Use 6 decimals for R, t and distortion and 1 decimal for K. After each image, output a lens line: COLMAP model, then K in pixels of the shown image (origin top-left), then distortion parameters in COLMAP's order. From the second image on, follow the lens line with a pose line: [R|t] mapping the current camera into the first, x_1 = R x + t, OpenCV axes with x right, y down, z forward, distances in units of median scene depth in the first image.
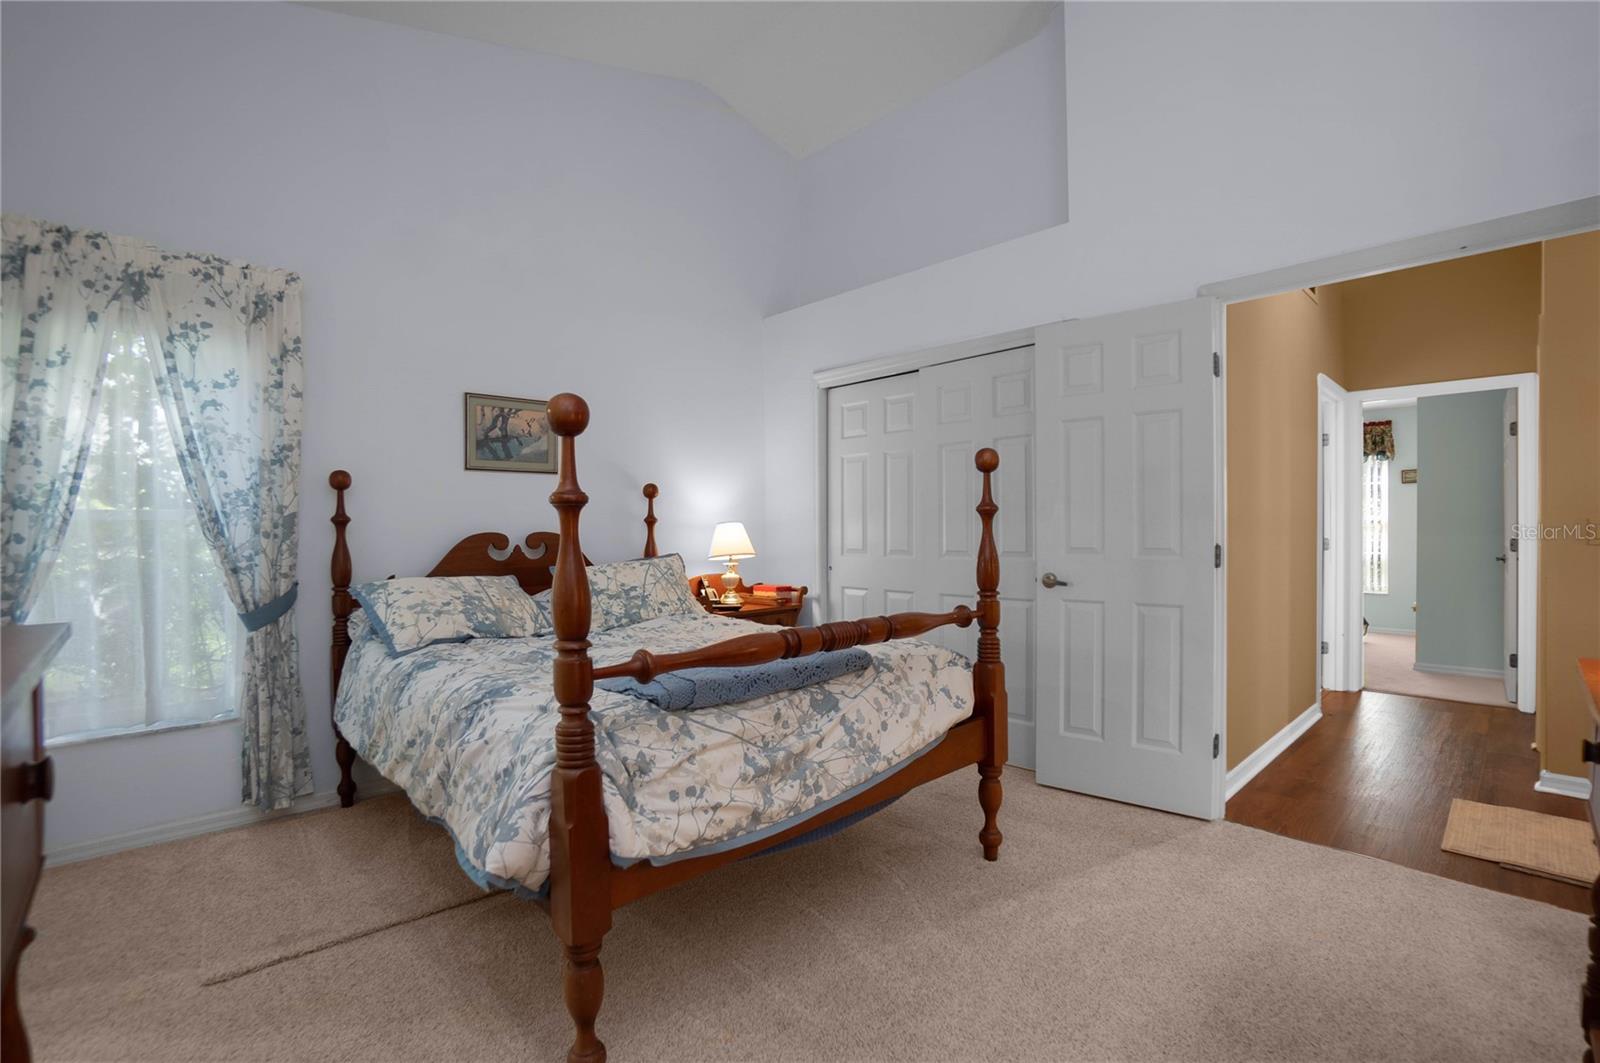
lens RADIAL K [[715.2, 0, 809.2], [0, 715.2, 534.0], [0, 0, 1]] dist [-0.062220, 0.018445]
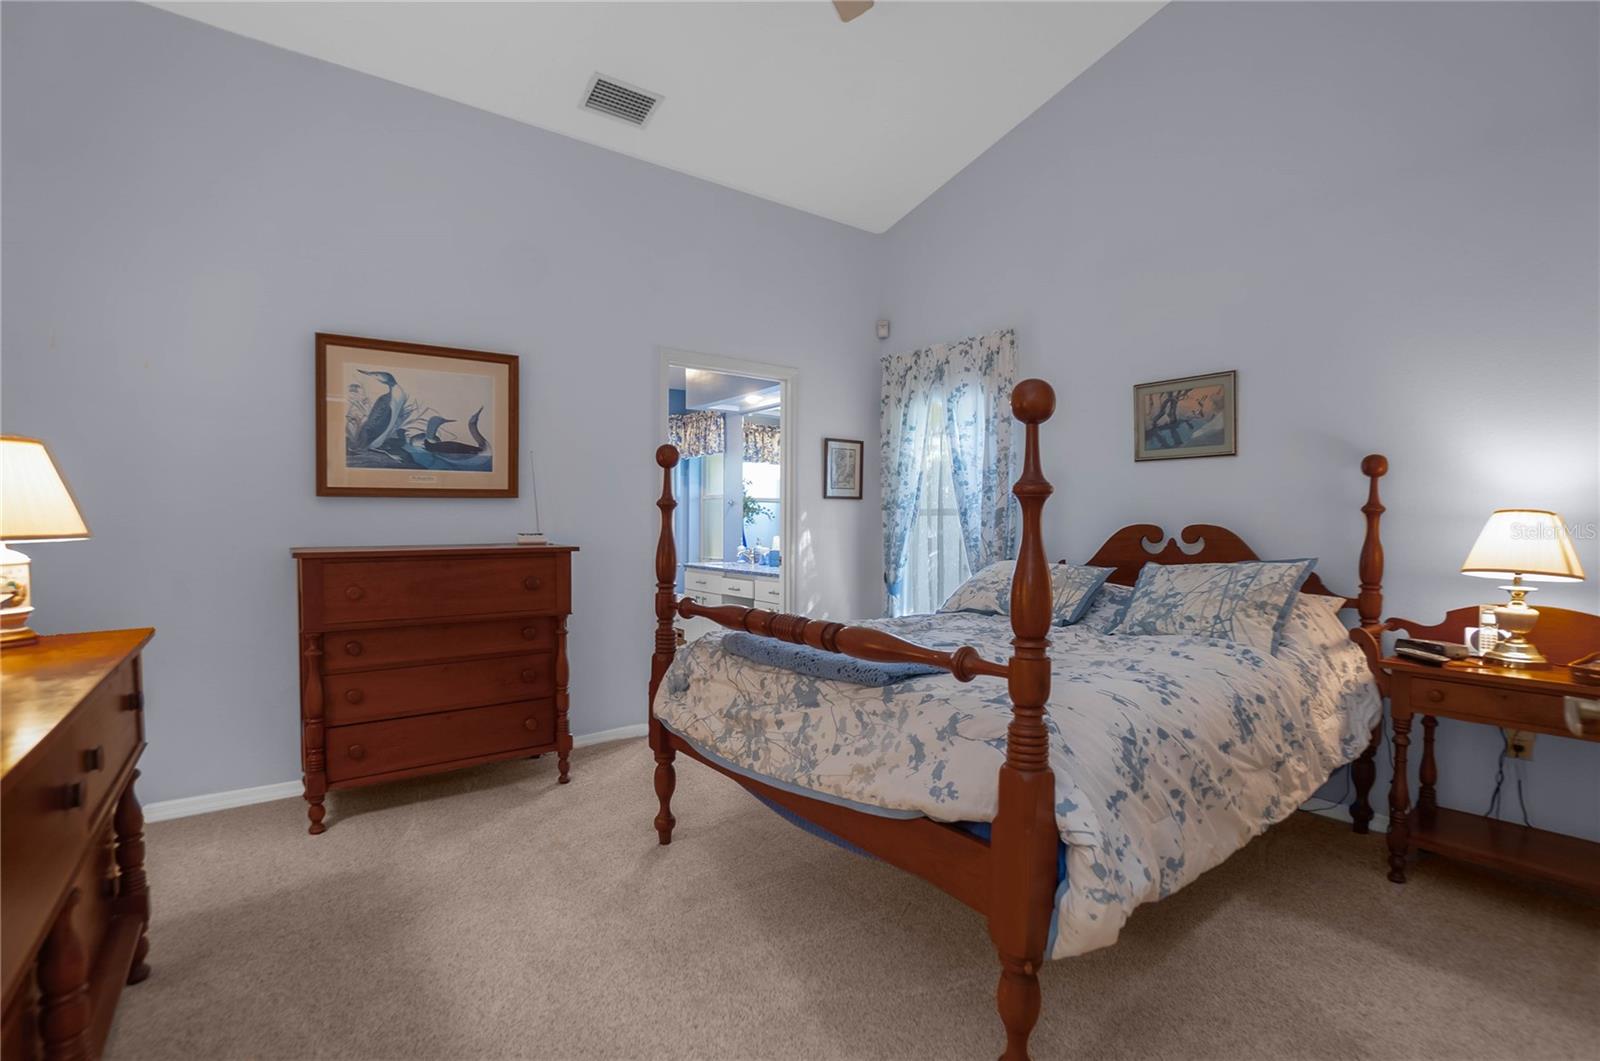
lens RADIAL K [[750.7, 0, 810.2], [0, 750.7, 542.6], [0, 0, 1]] dist [-0.066337, 0.034543]
pose [[-0.127776, 0.033572, -0.991235, 0.810150], [-0.008979, 0.999347, 0.035004, -0.011442], [0.991762, 0.013373, -0.127391, 0.872040]]
